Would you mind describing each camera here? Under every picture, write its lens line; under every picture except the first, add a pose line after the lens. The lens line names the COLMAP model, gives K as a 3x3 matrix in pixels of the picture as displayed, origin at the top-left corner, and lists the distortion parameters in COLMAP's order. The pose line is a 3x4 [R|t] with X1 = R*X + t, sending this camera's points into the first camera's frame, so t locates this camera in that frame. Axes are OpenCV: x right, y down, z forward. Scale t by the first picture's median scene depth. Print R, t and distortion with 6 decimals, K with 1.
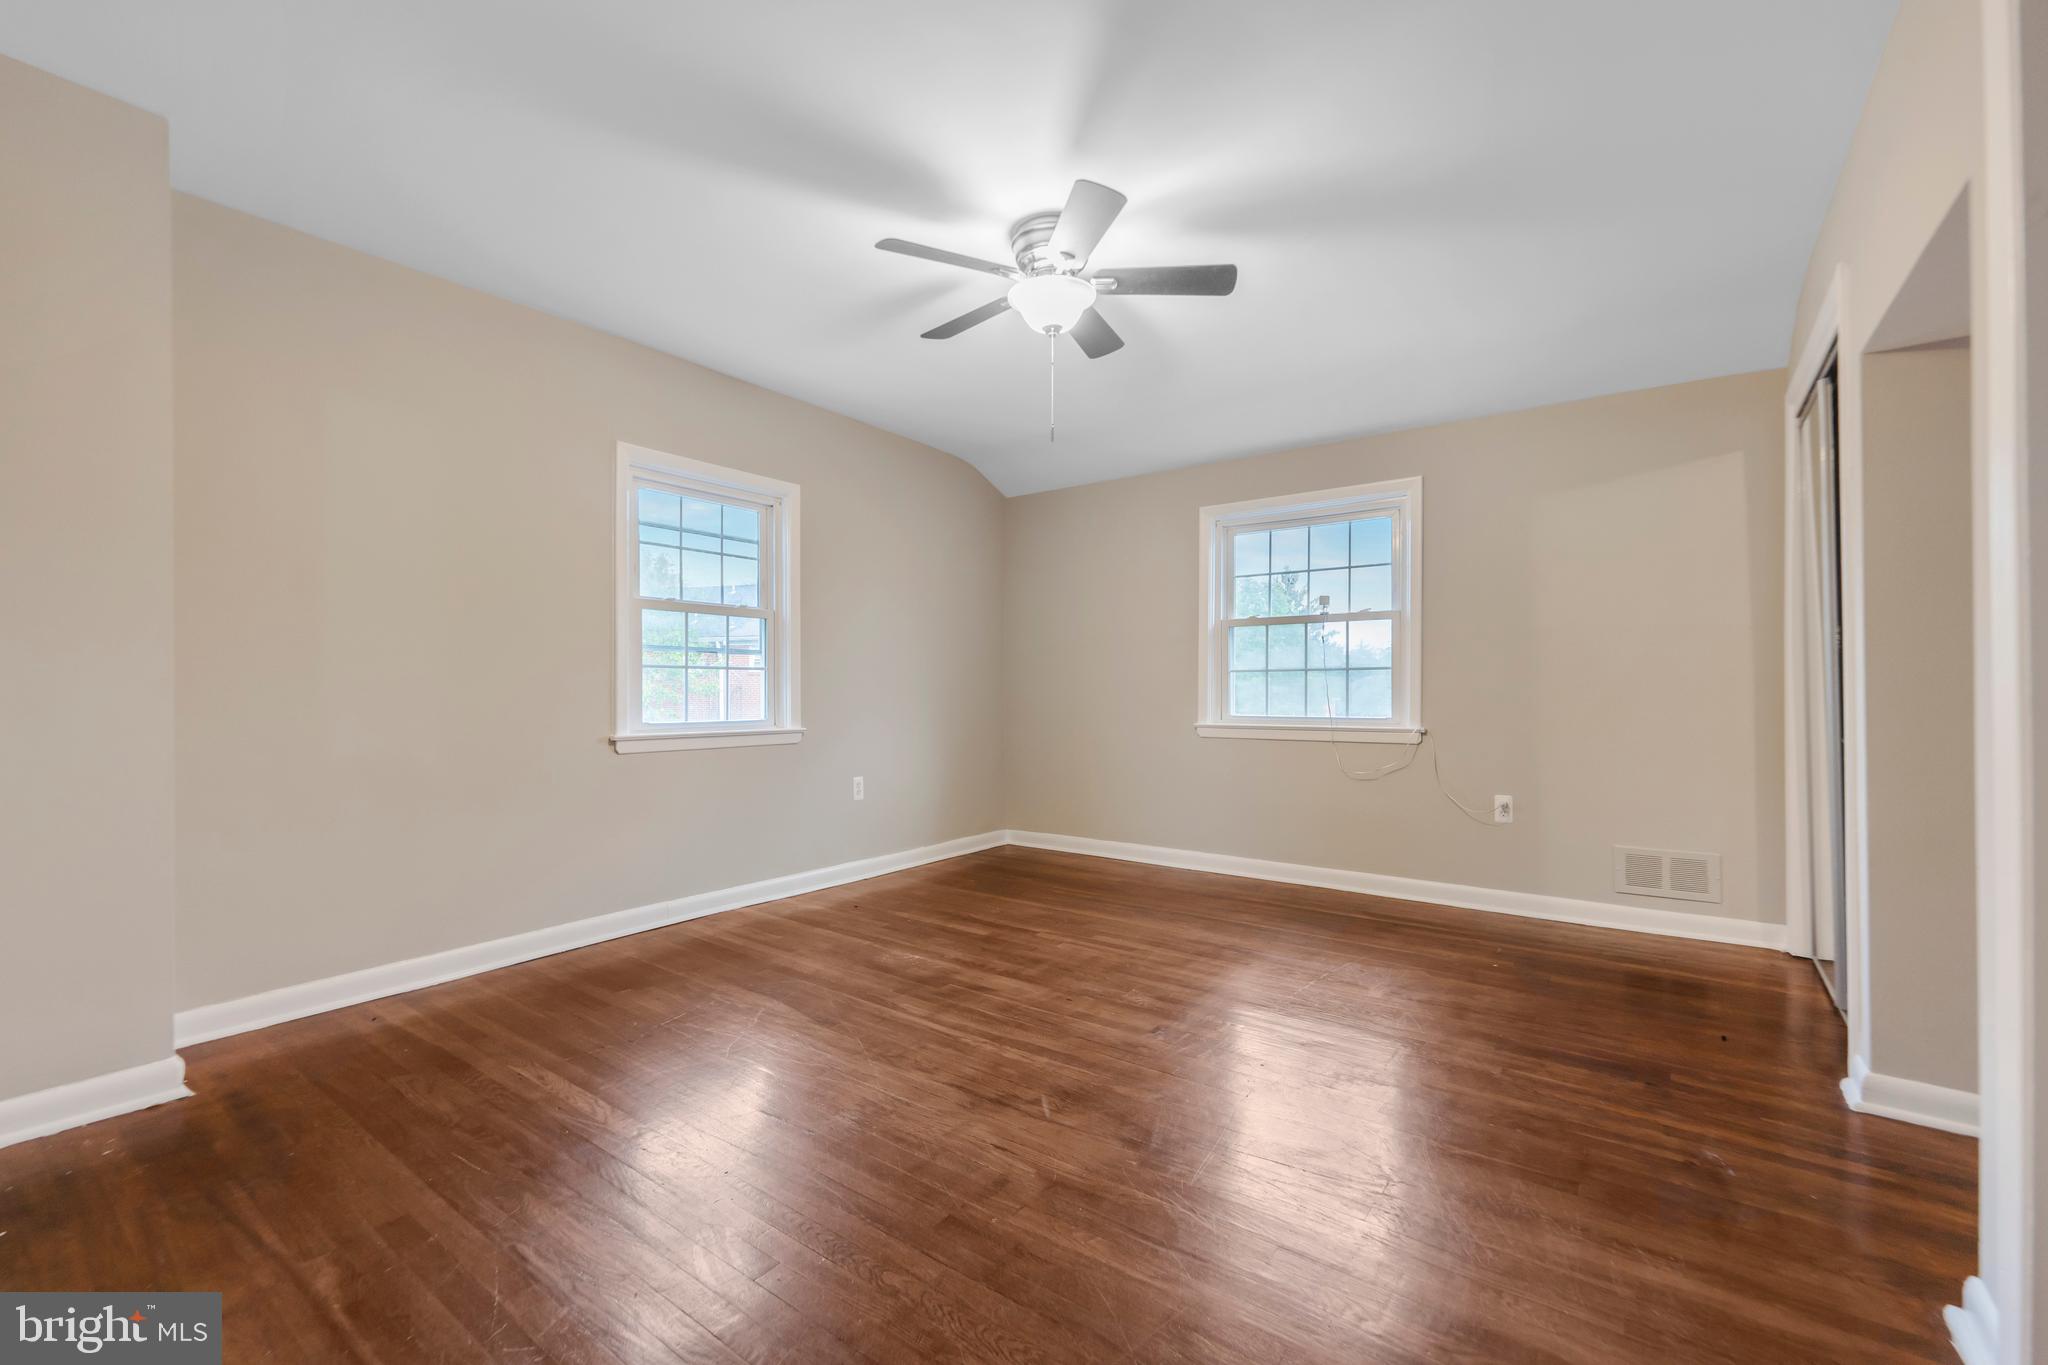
lens RADIAL K [[854.4, 0, 1033.9], [0, 854.4, 673.5], [0, 0, 1]] dist [0.003142, 0.000038]
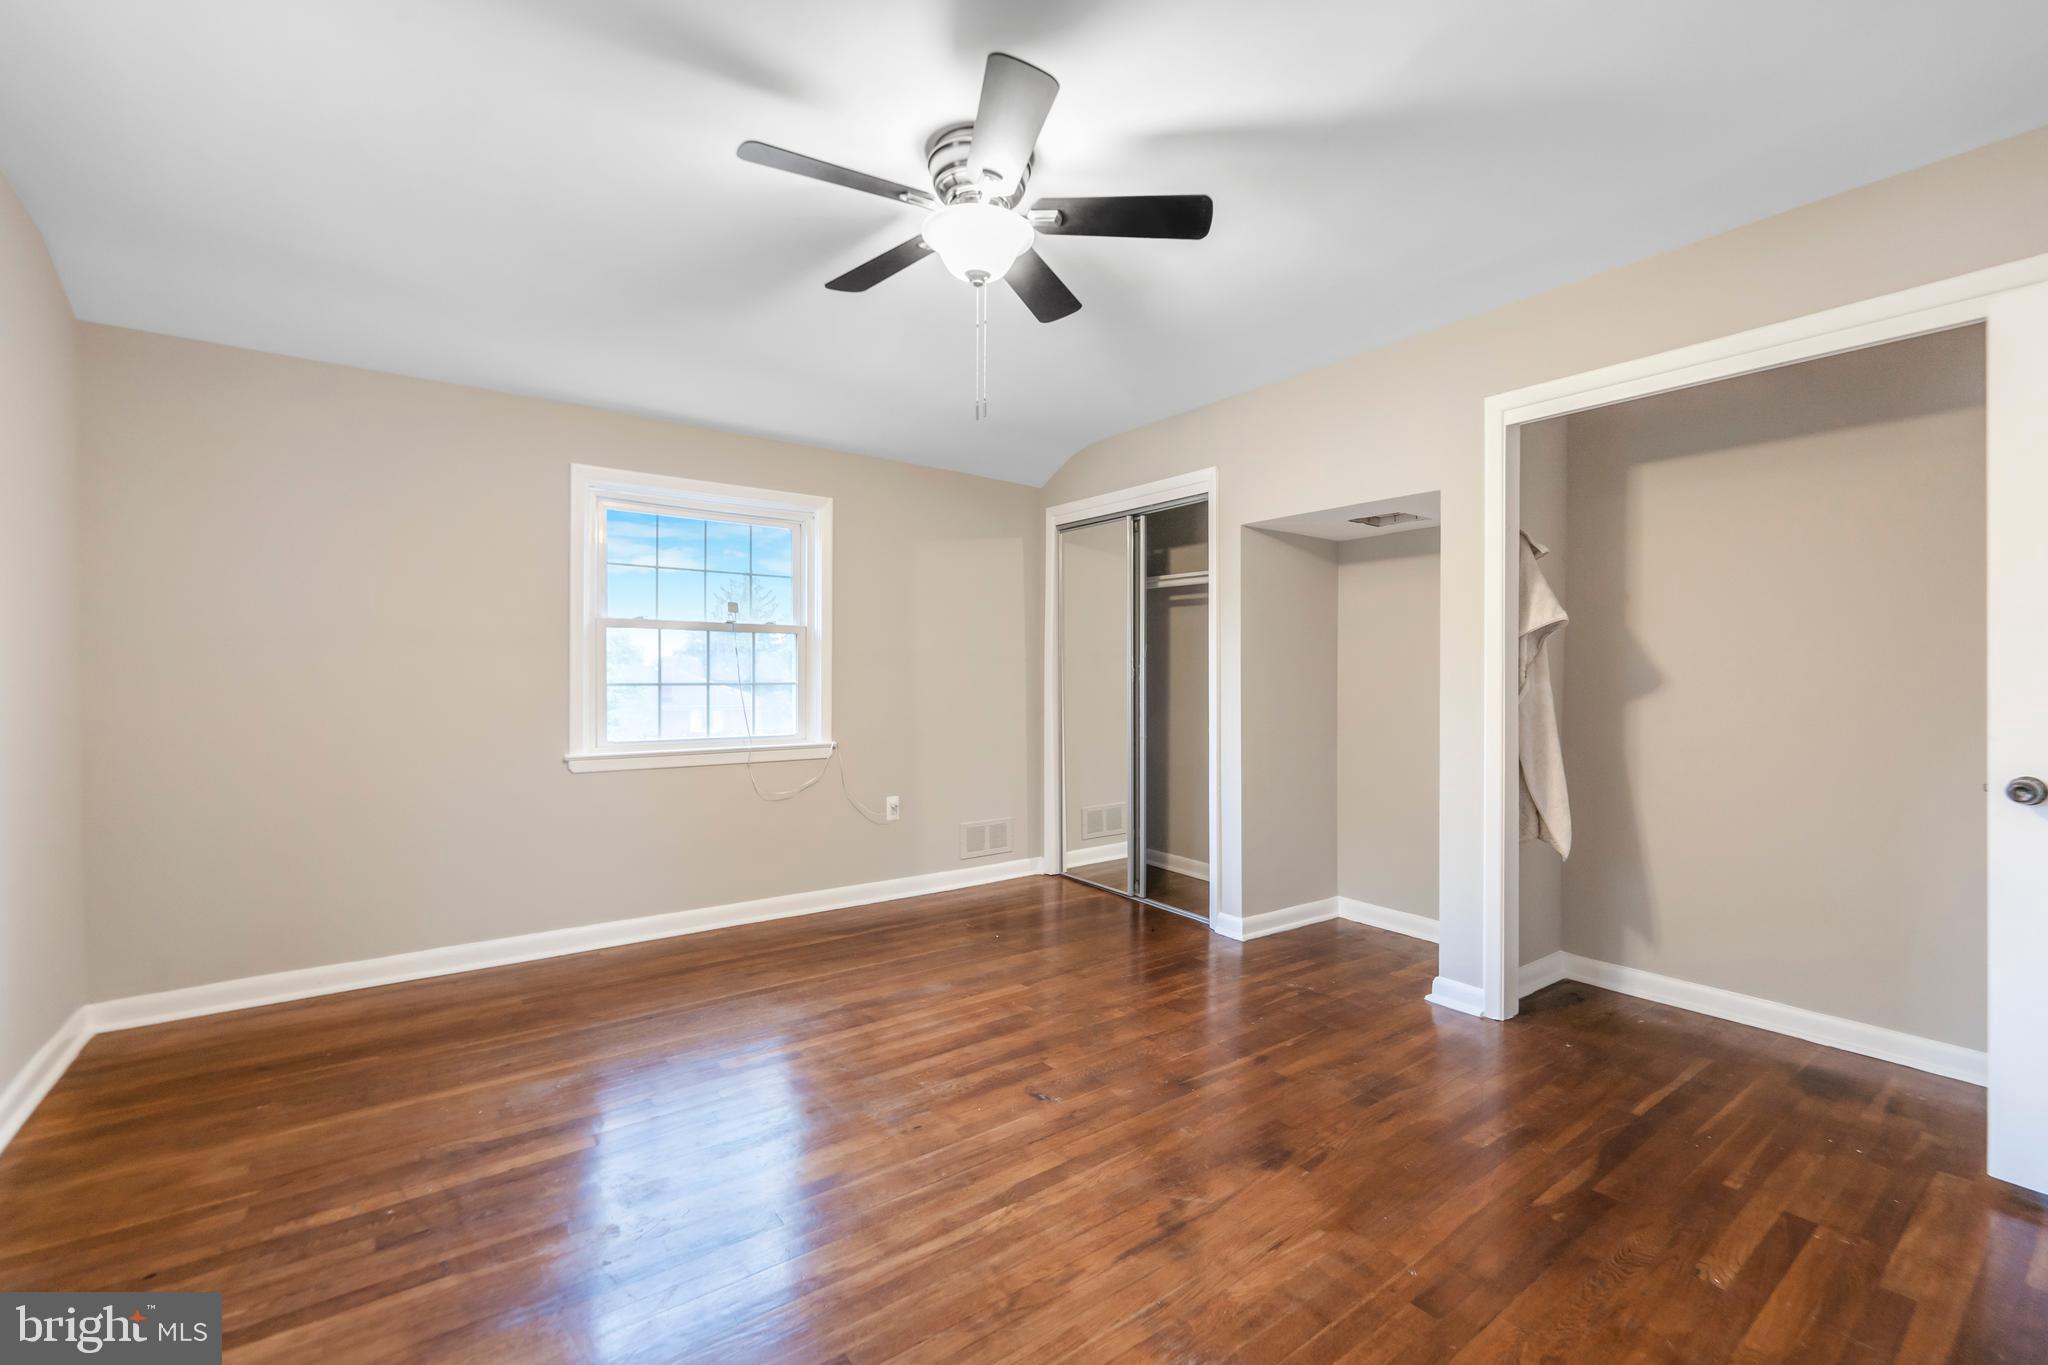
lens RADIAL K [[854.4, 0, 1033.9], [0, 854.4, 673.5], [0, 0, 1]] dist [0.003142, 0.000038]
pose [[0.288749, 0.006184, 0.957385, -0.545595], [-0.023308, 0.999728, 0.000572, -0.030287], [-0.957121, -0.022480, 0.288814, 0.544444]]
